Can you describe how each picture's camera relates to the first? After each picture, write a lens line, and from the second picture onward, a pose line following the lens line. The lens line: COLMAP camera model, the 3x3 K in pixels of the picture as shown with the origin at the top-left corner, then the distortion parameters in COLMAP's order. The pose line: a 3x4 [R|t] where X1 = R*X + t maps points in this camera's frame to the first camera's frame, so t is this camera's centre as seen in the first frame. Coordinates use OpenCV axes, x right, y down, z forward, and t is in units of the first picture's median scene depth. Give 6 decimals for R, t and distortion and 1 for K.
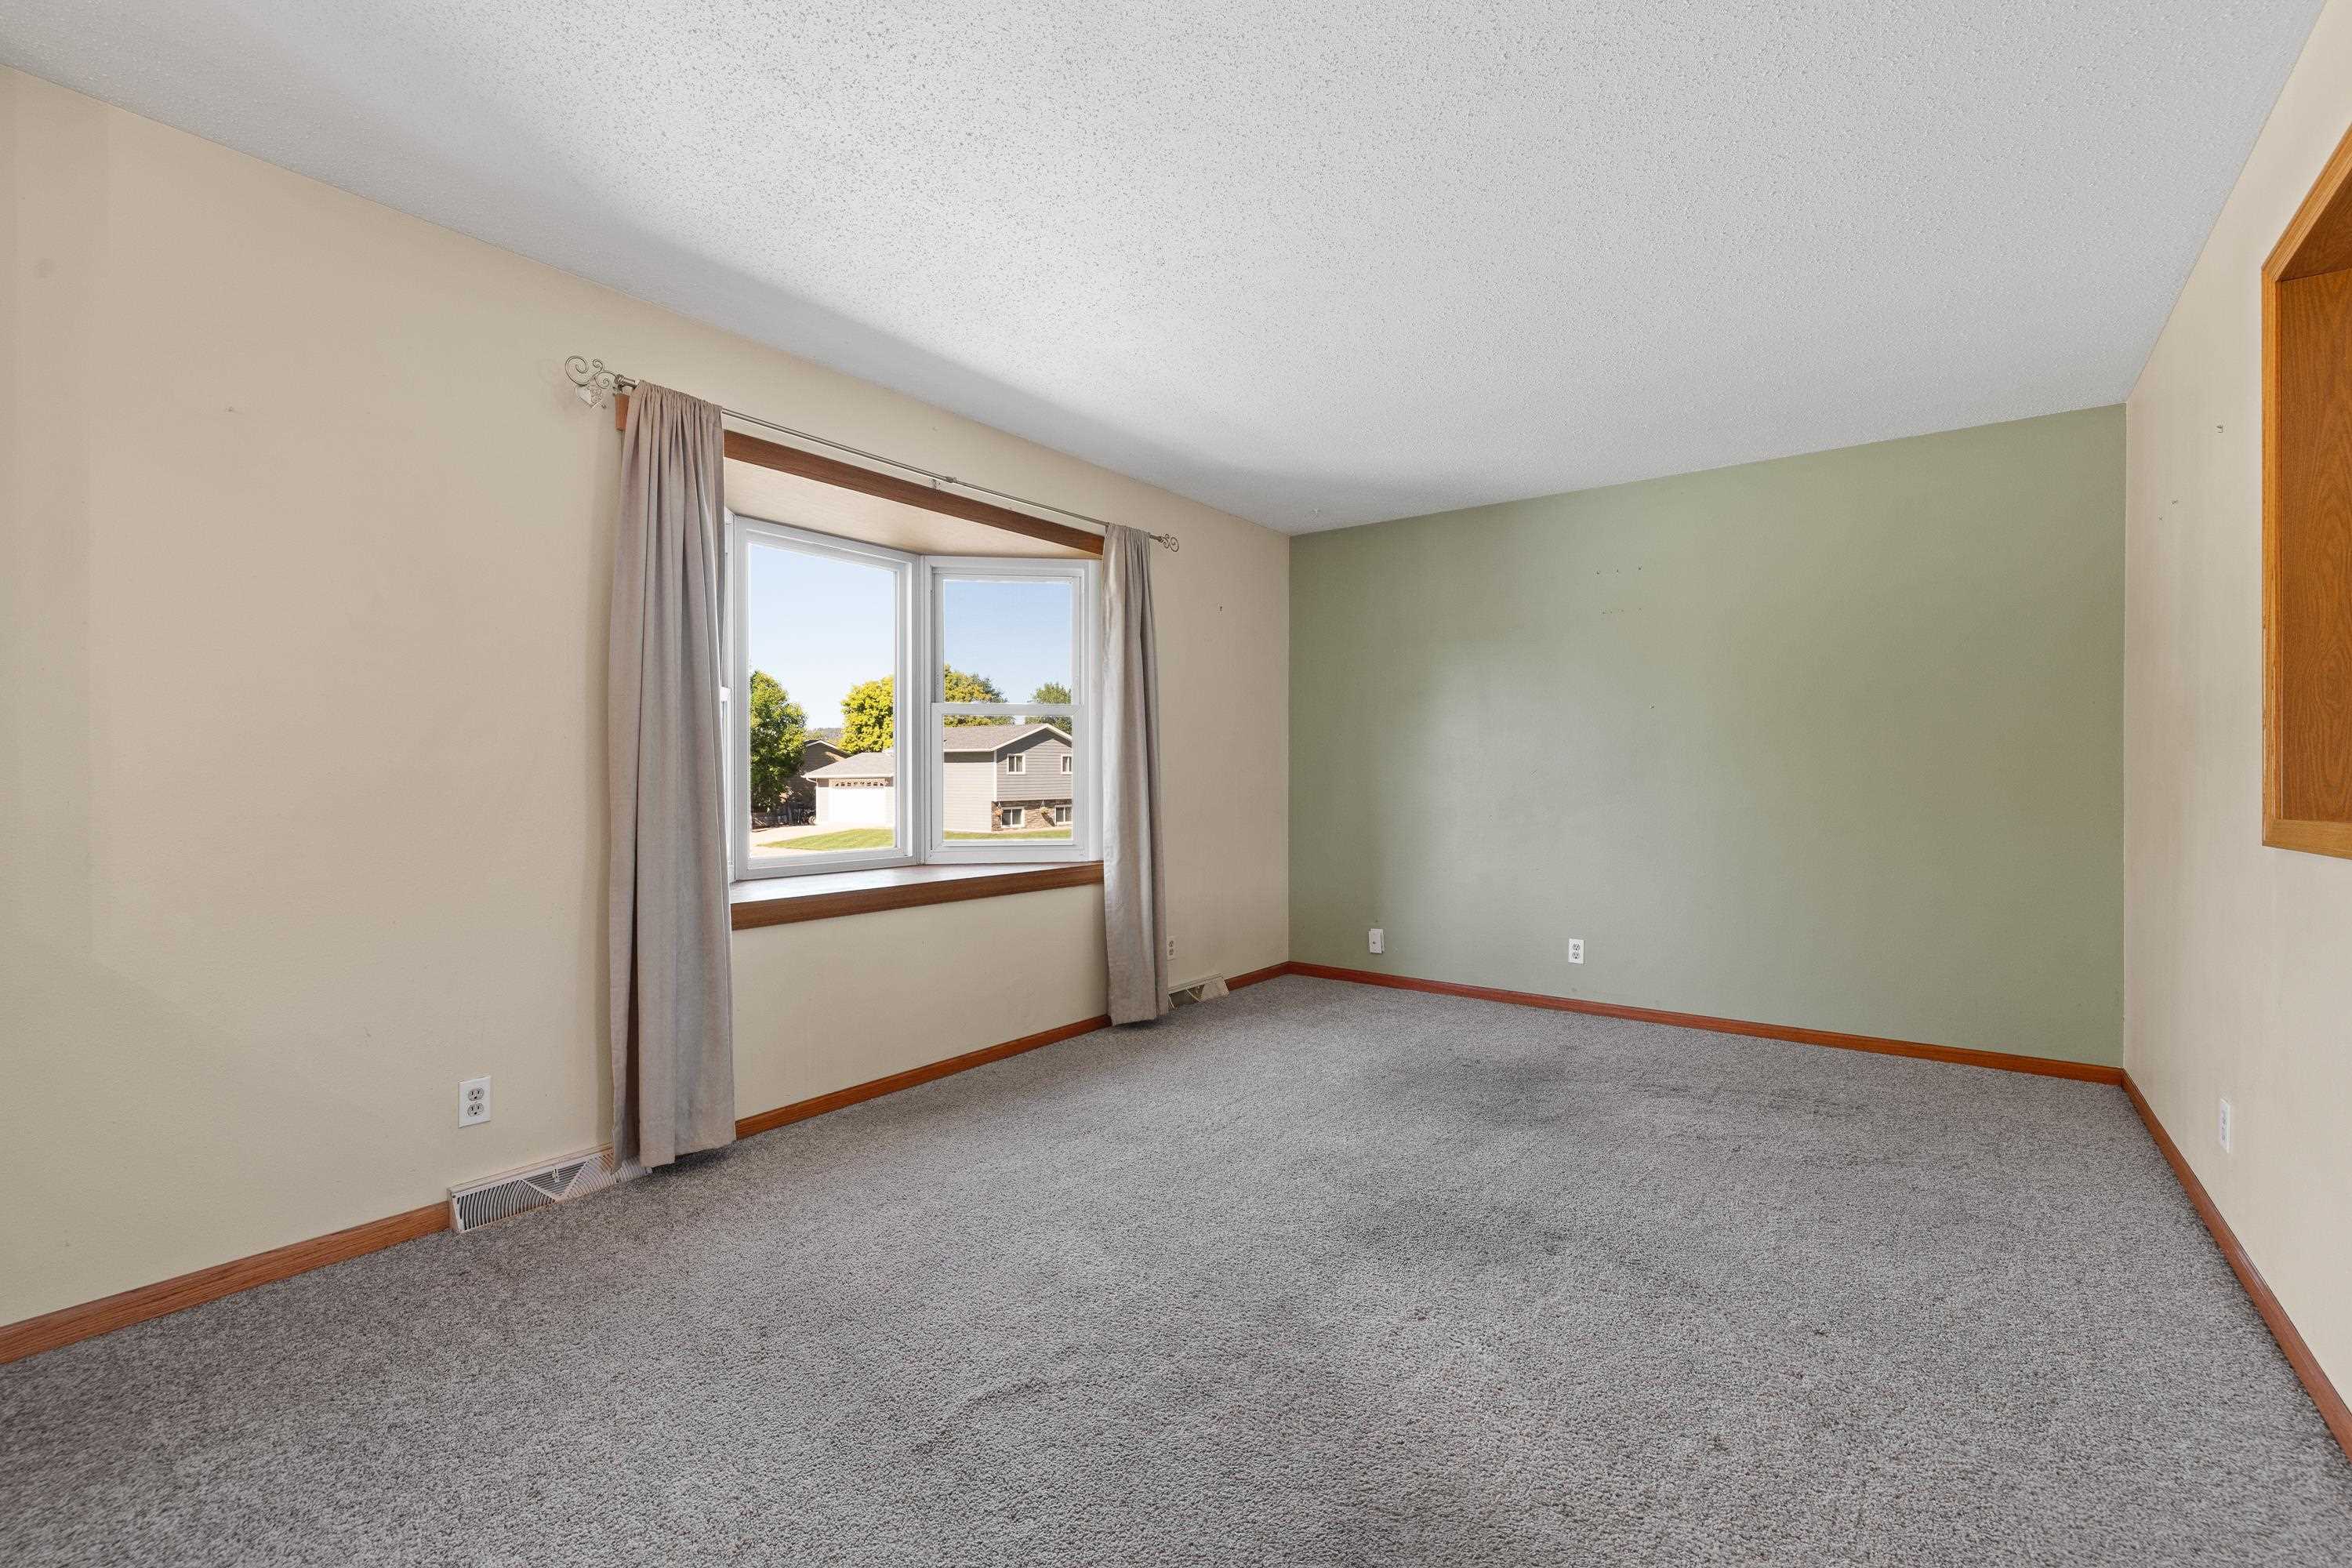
lens RADIAL K [[1026.8, 0, 1192.4], [0, 1026.8, 779.4], [0, 0, 1]] dist [-0.002602, 0.002098]
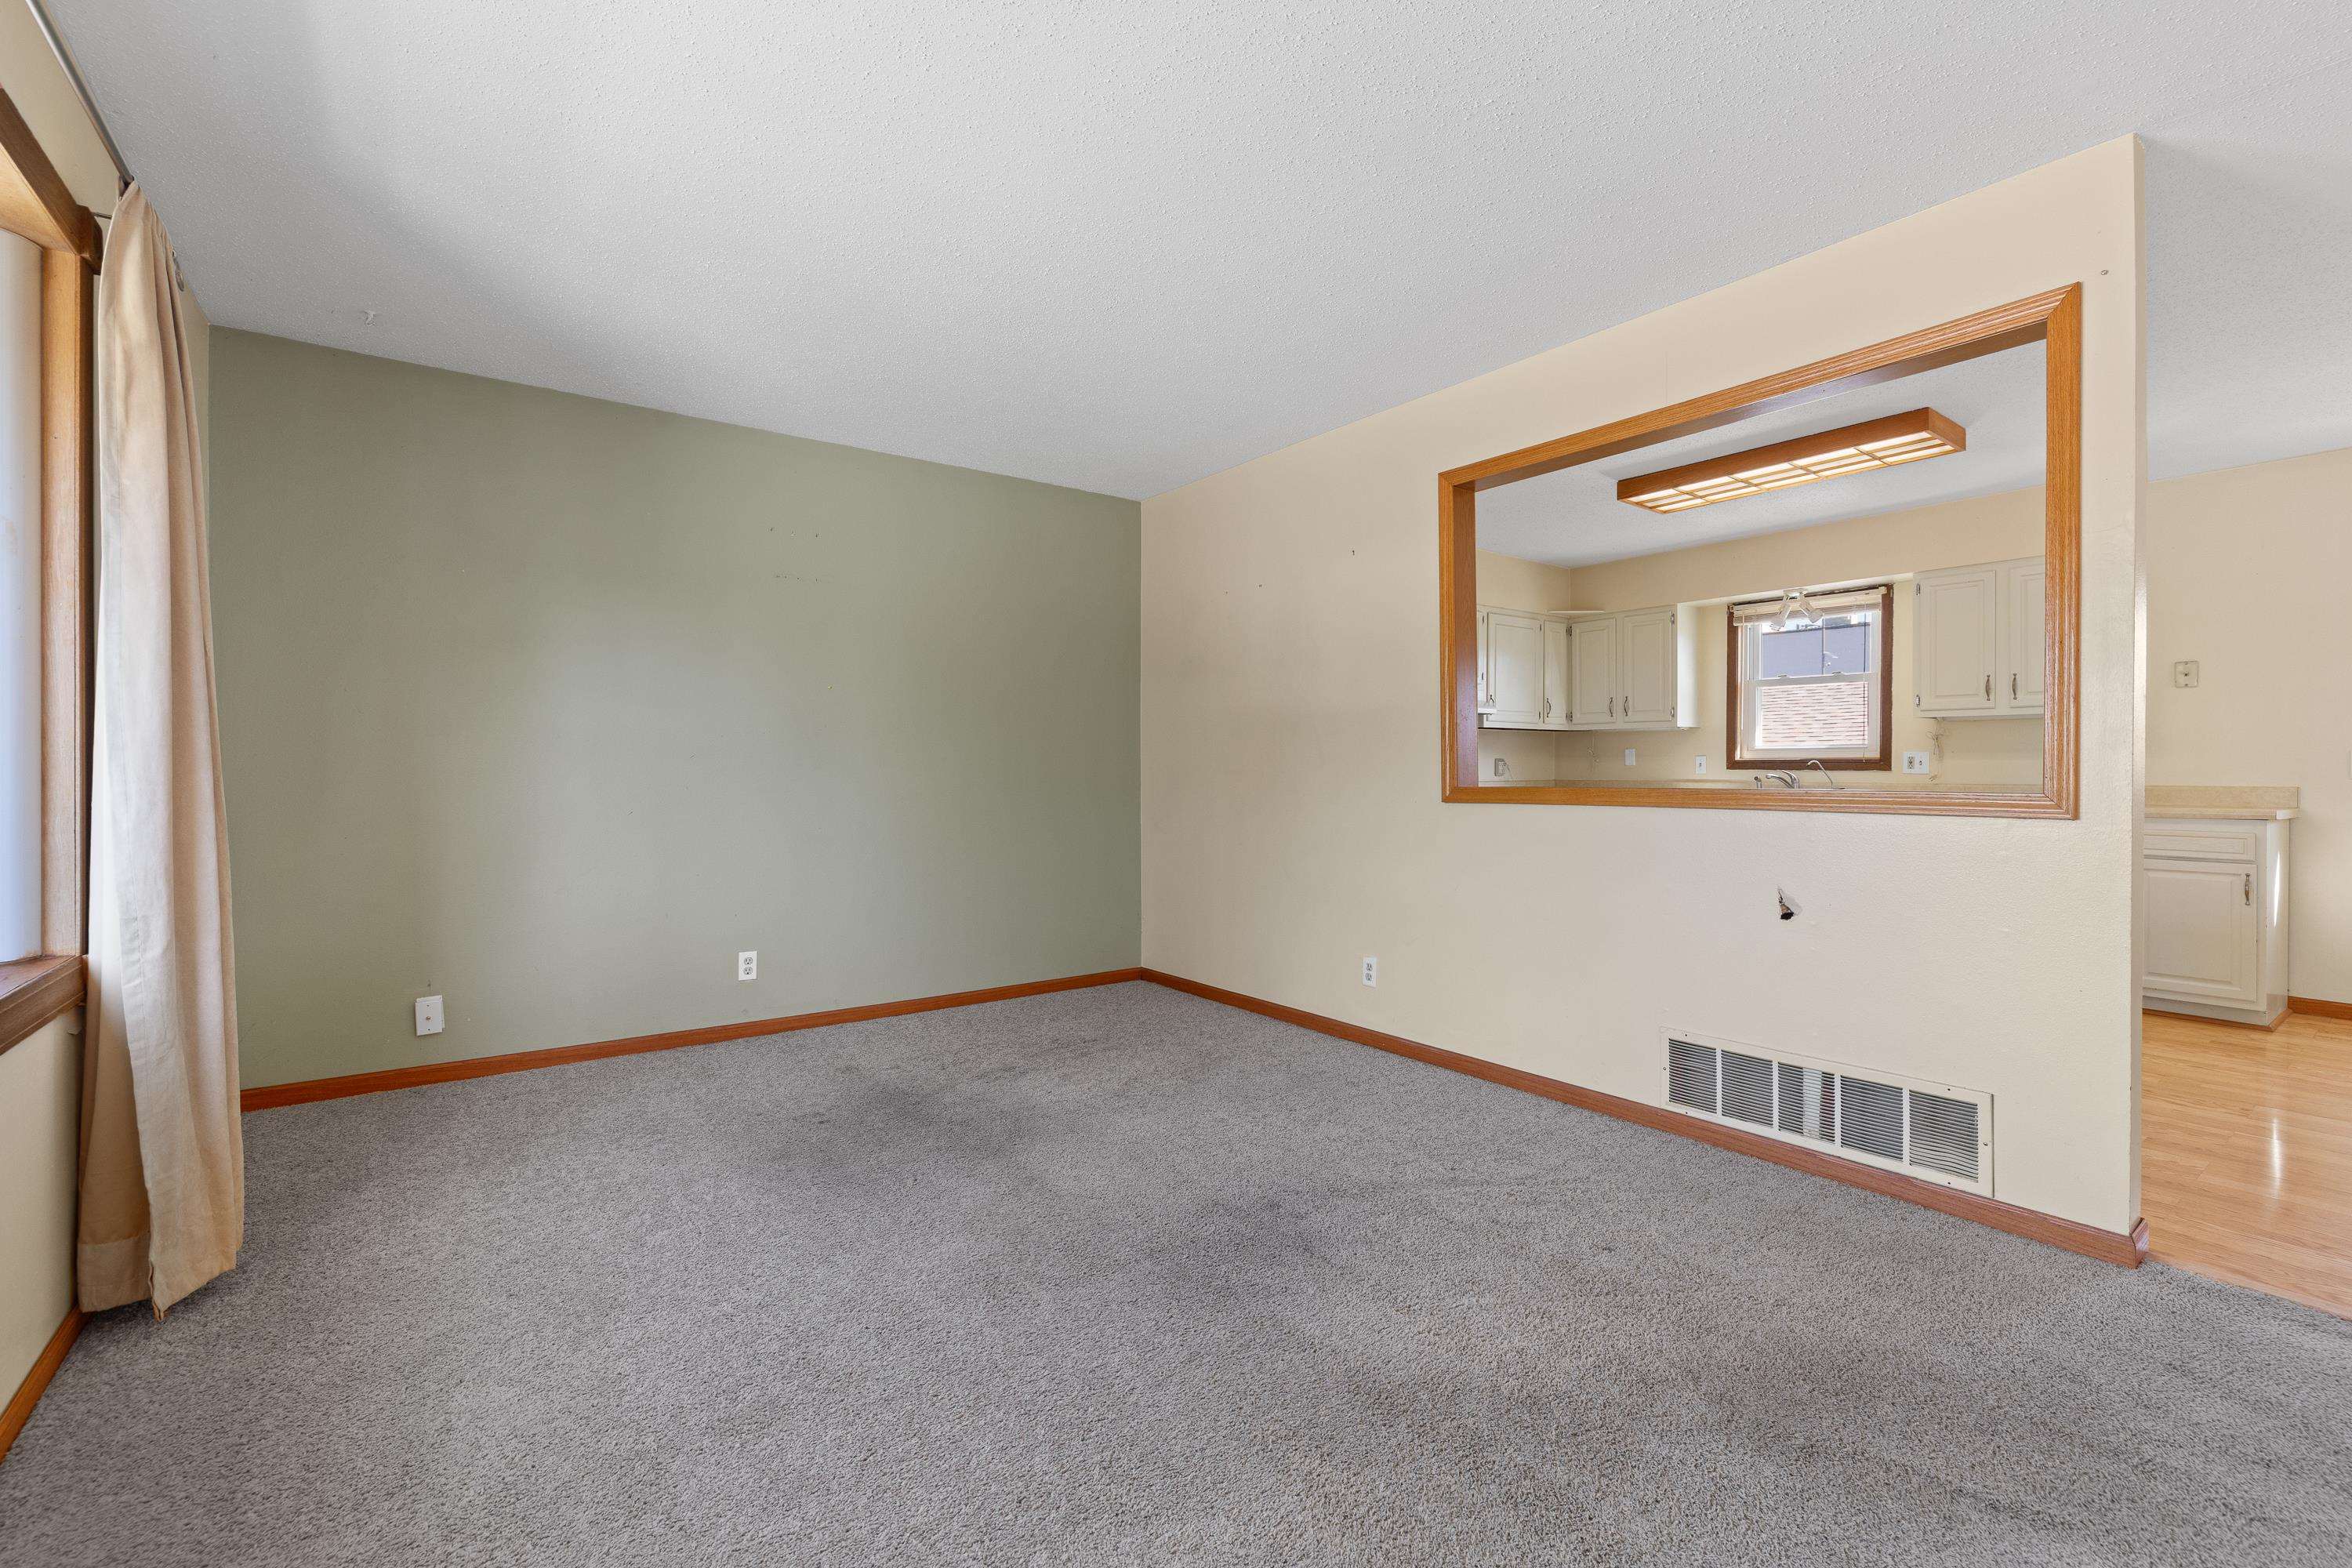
lens RADIAL K [[1026.8, 0, 1187.7], [0, 1026.8, 771.7], [0, 0, 1]] dist [-0.002602, 0.002098]
pose [[0.283569, -0.004629, 0.958941, -0.421572], [-0.000451, 0.999988, 0.004961, 0.001511], [-0.958952, -0.001839, 0.283564, 0.502923]]
